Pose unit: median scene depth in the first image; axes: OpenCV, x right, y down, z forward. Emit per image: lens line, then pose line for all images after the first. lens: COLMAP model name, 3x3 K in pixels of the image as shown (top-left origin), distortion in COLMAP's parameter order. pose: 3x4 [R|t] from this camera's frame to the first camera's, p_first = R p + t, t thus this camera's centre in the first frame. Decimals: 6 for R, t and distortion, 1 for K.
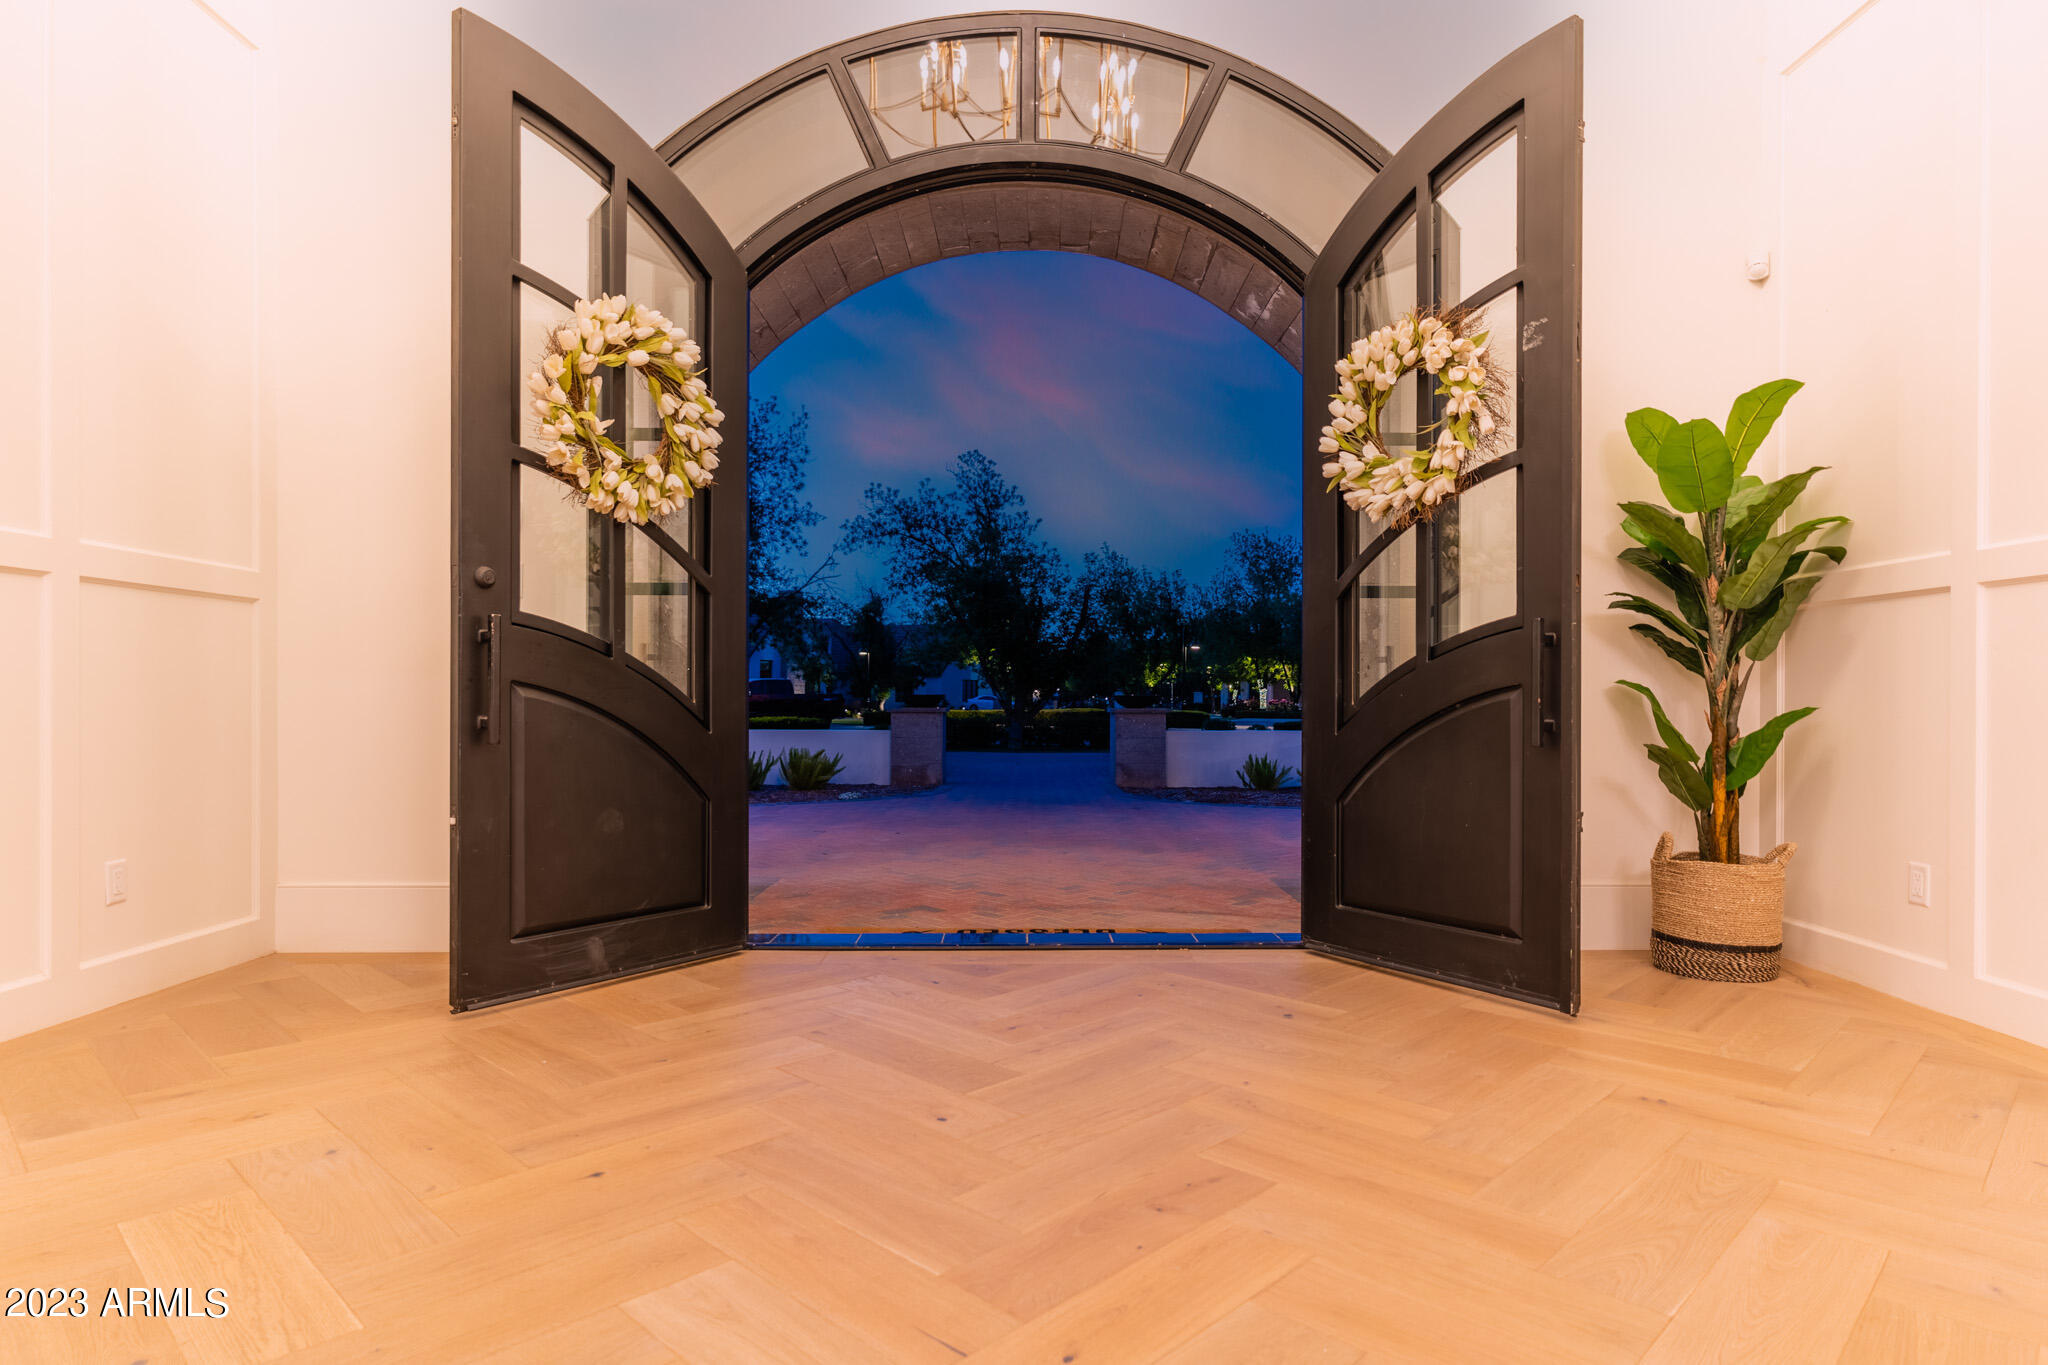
lens RADIAL K [[1165.1, 0, 1024.1], [0, 1165.1, 688.5], [0, 0, 1]] dist [0.000989, -0.001445]
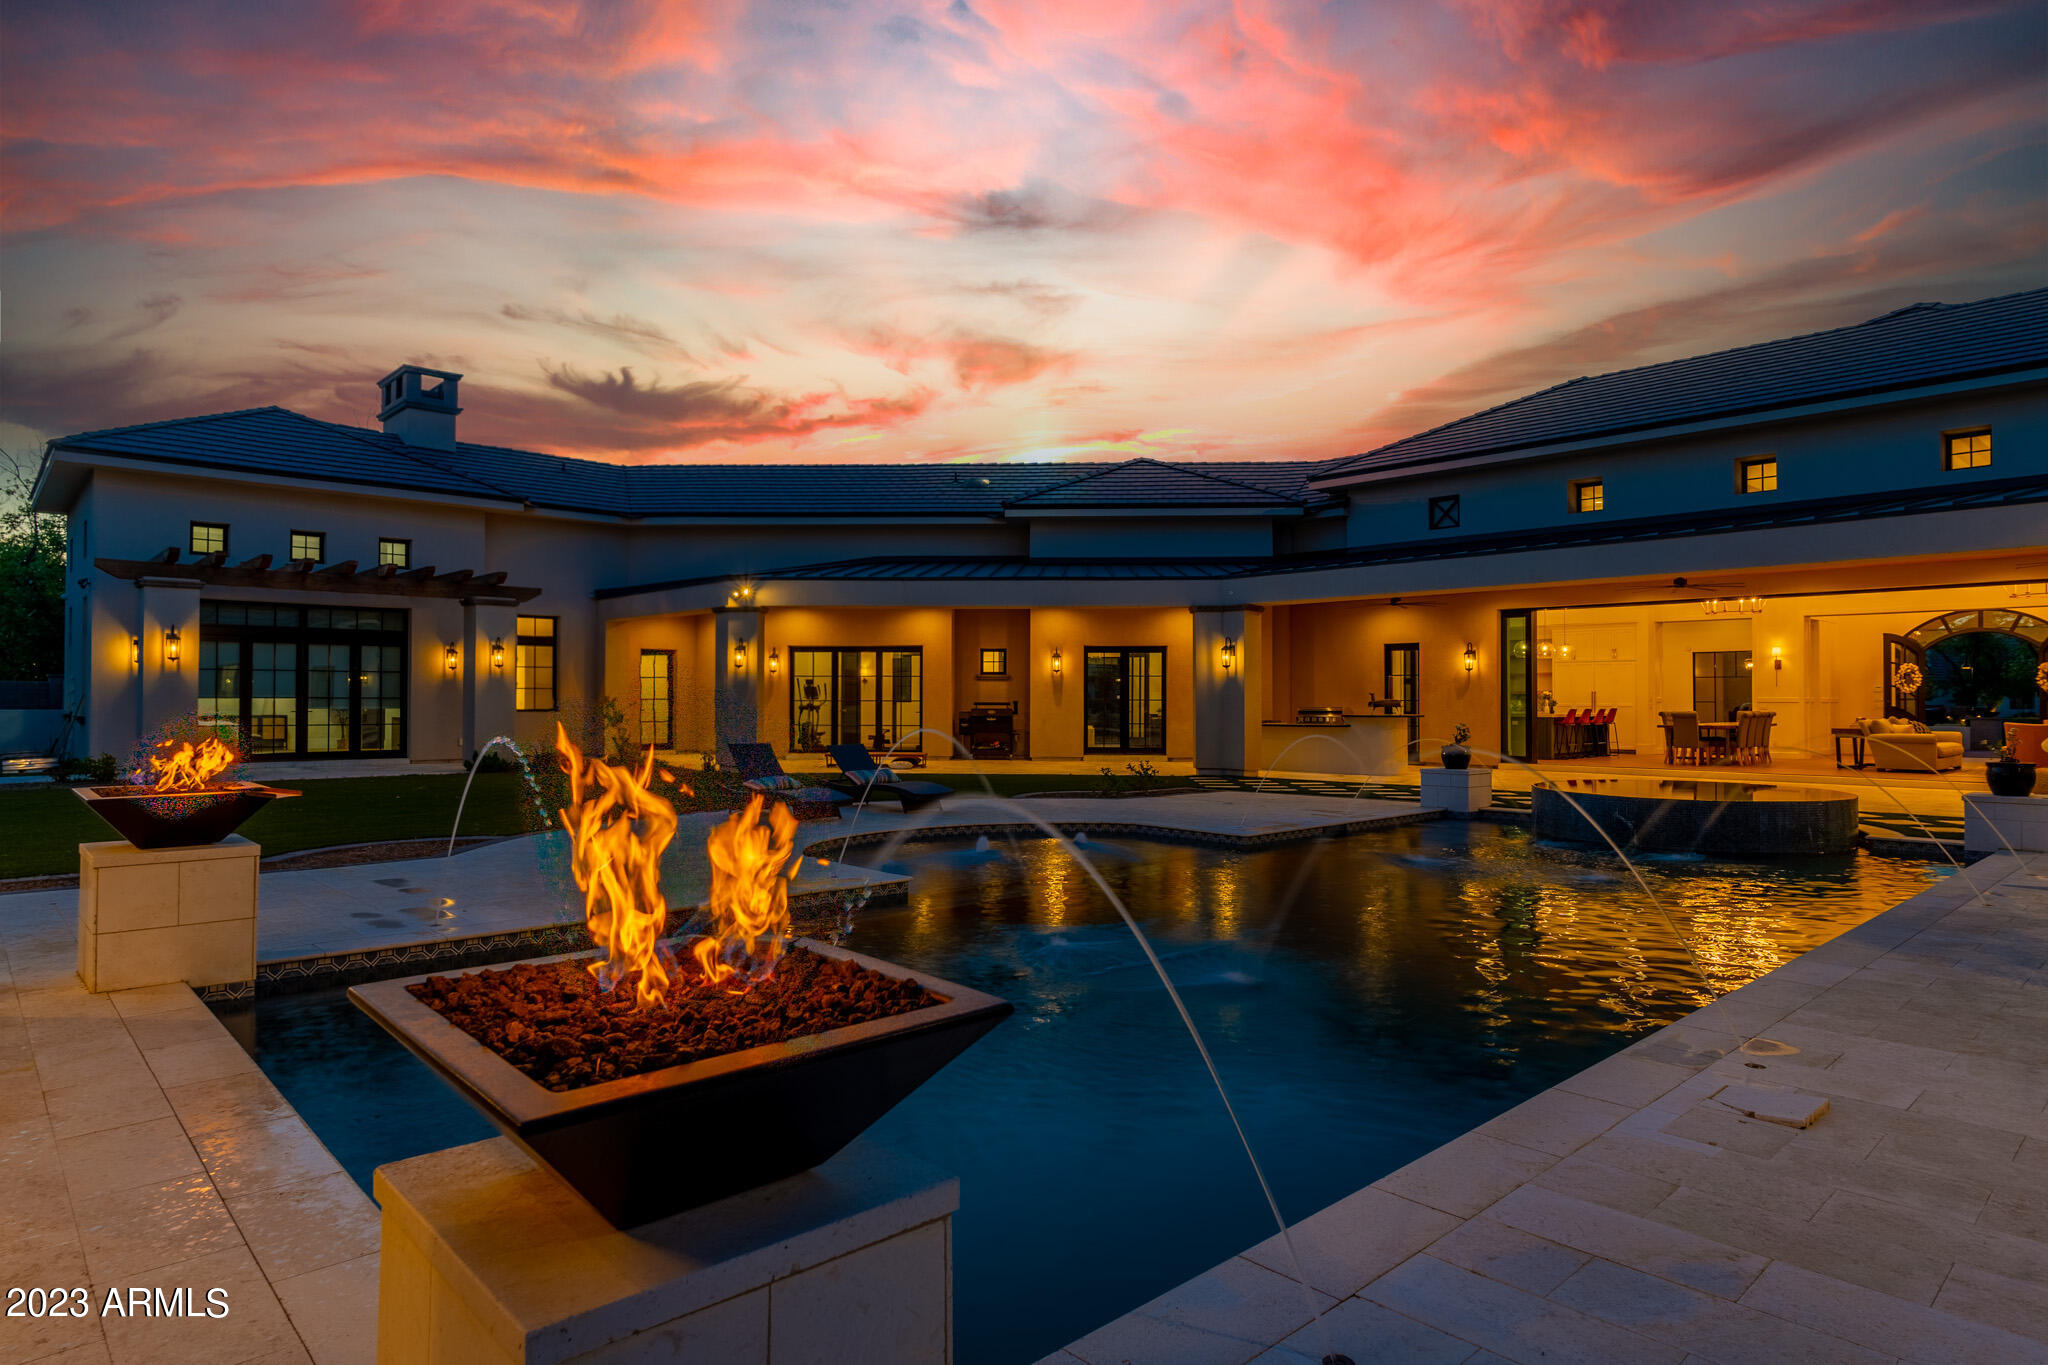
lens RADIAL K [[1165.1, 0, 1040.2], [0, 1165.1, 676.9], [0, 0, 1]] dist [0.000989, -0.001445]
pose [[0.686753, -0.006872, -0.726858, 1.157209], [-0.001360, 0.999941, -0.010738, -0.149664], [0.726890, 0.008363, 0.686703, -7.471252]]
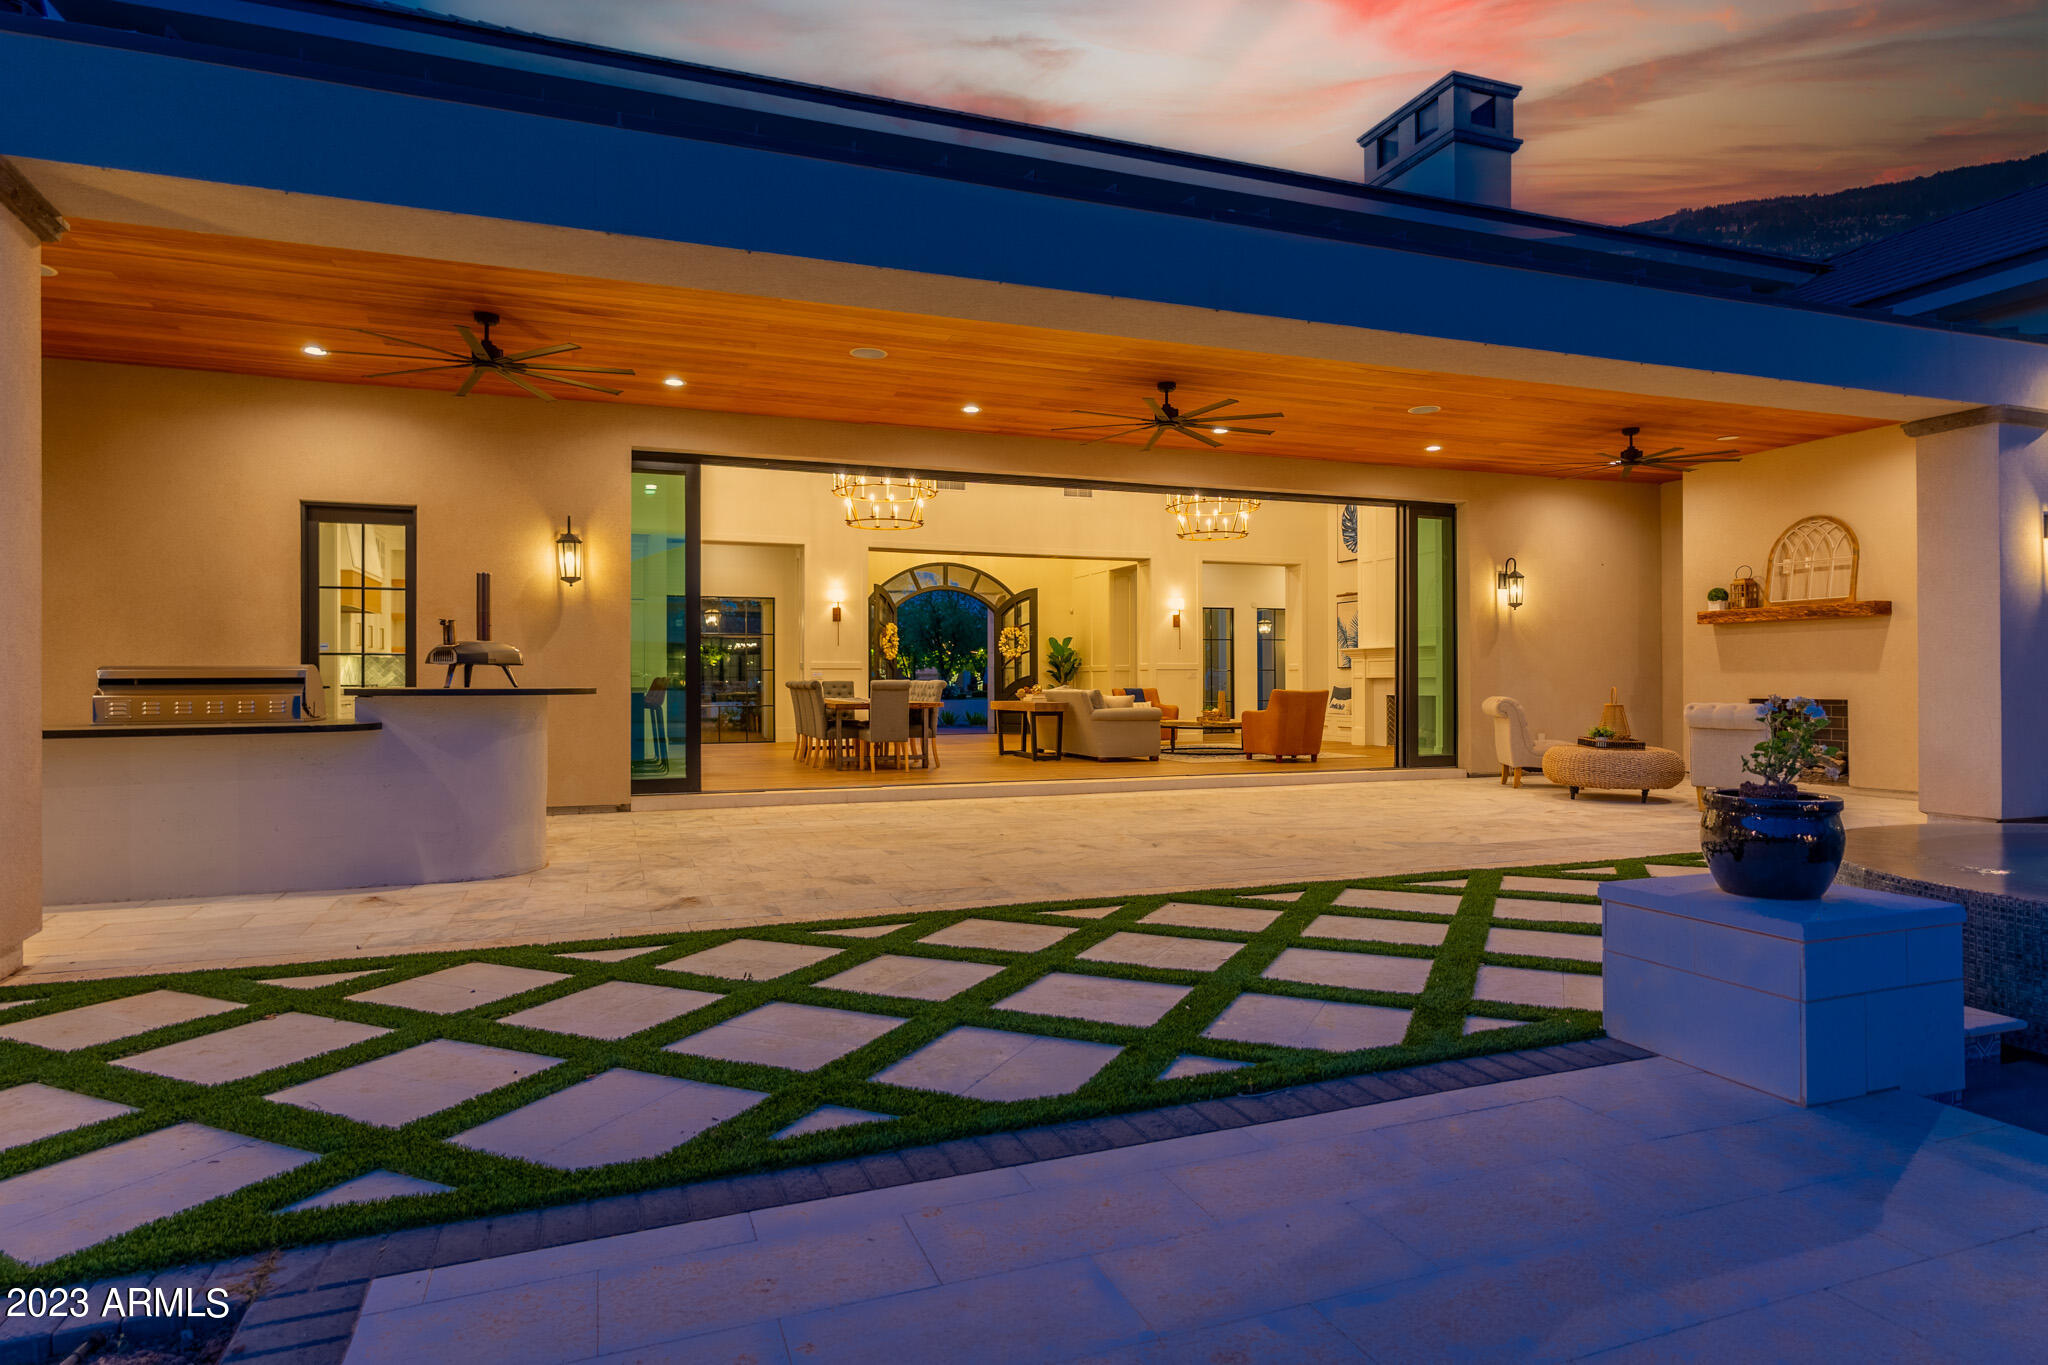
lens RADIAL K [[1118.8, 0, 1019.6], [0, 1118.8, 680.8], [0, 0, 1]] dist [0.001223, 0.000314]
pose [[0.939314, -0.006349, 0.342999, -1.585711], [0.006222, 0.999980, 0.001472, -0.036741], [-0.343001, 0.000751, 0.939335, -4.339843]]
